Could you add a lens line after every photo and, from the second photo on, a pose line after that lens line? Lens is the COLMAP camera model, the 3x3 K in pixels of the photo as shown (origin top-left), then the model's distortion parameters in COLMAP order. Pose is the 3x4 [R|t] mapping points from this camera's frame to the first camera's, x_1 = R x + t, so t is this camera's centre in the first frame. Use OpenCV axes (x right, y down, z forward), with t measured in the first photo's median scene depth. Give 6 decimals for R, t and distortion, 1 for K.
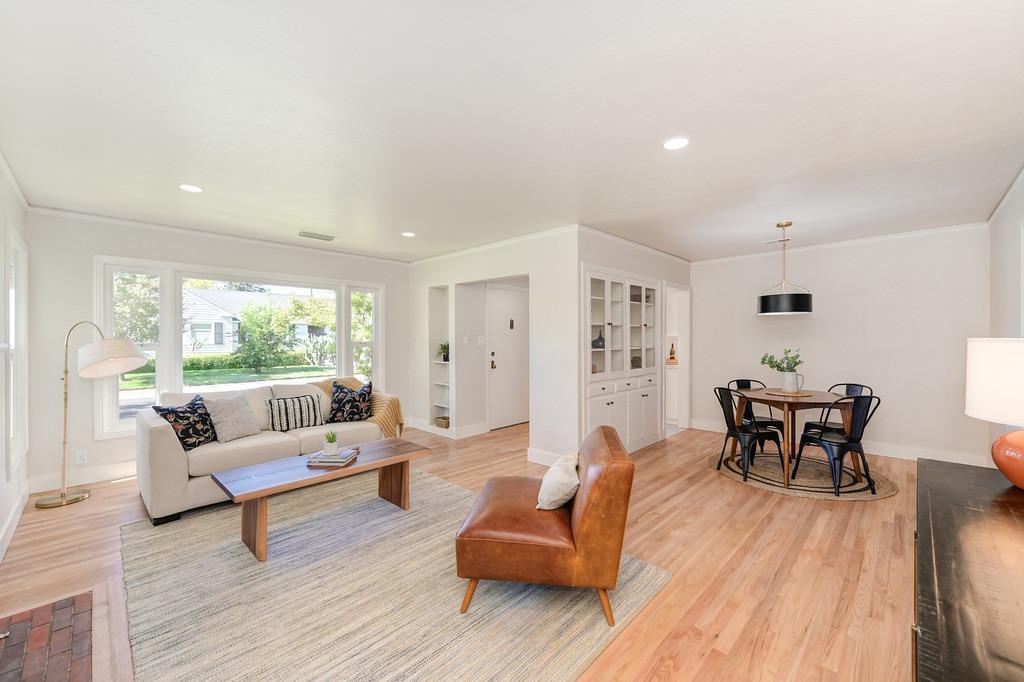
lens RADIAL K [[408.5, 0, 512.0], [0, 408.5, 341.0], [0, 0, 1]] dist [0.004736, 0.000120]
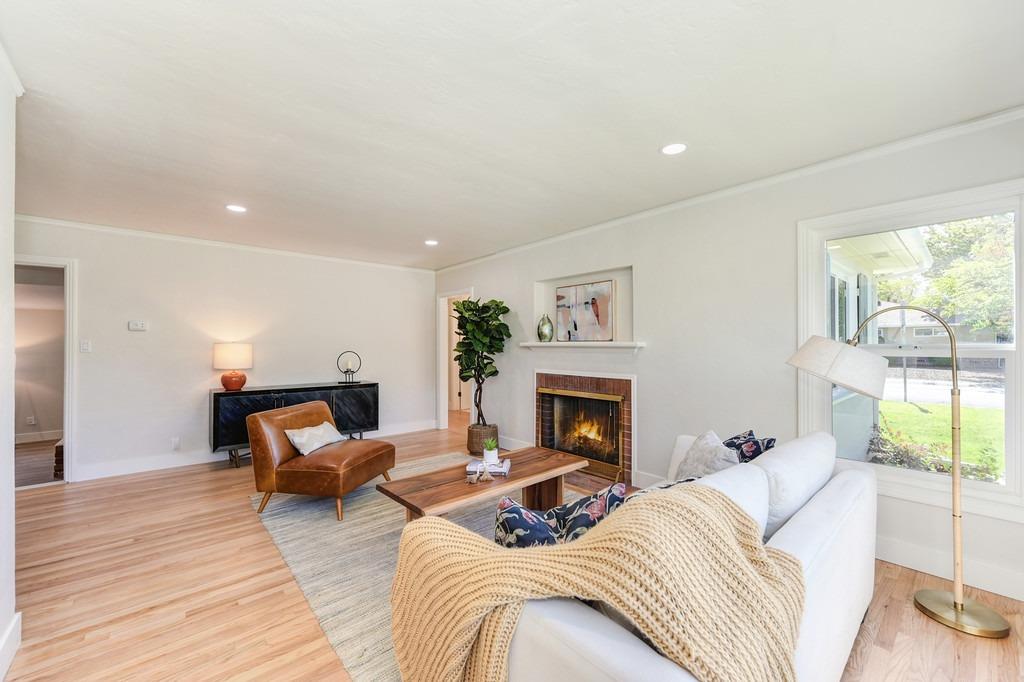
lens RADIAL K [[410.0, 0, 515.5], [0, 410.0, 343.5], [0, 0, 1]] dist [-0.001997, -0.000028]
pose [[-0.996402, 0.006594, 0.084494, -0.405990], [0.007147, 0.999955, 0.006247, -0.001343], [-0.084449, 0.006828, -0.996404, 1.354503]]
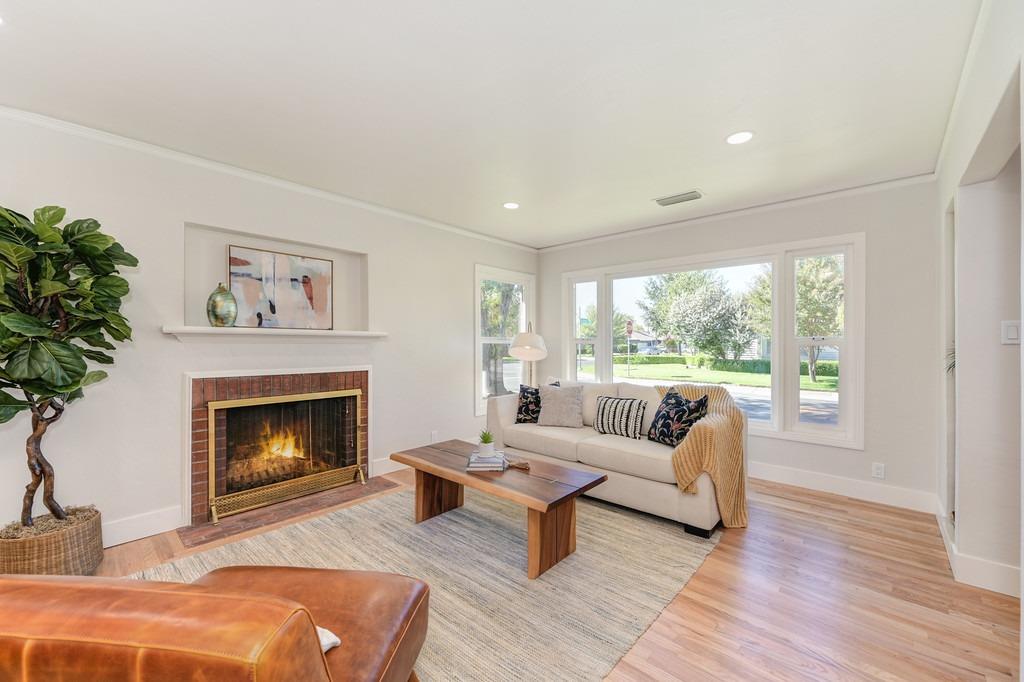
lens RADIAL K [[410.0, 0, 515.5], [0, 410.0, 343.5], [0, 0, 1]] dist [-0.001997, -0.000028]
pose [[0.038446, 0.002052, -0.999259, 0.310946], [-0.011742, 0.999930, 0.001602, 0.022347], [0.999192, 0.011672, 0.038468, 0.720865]]
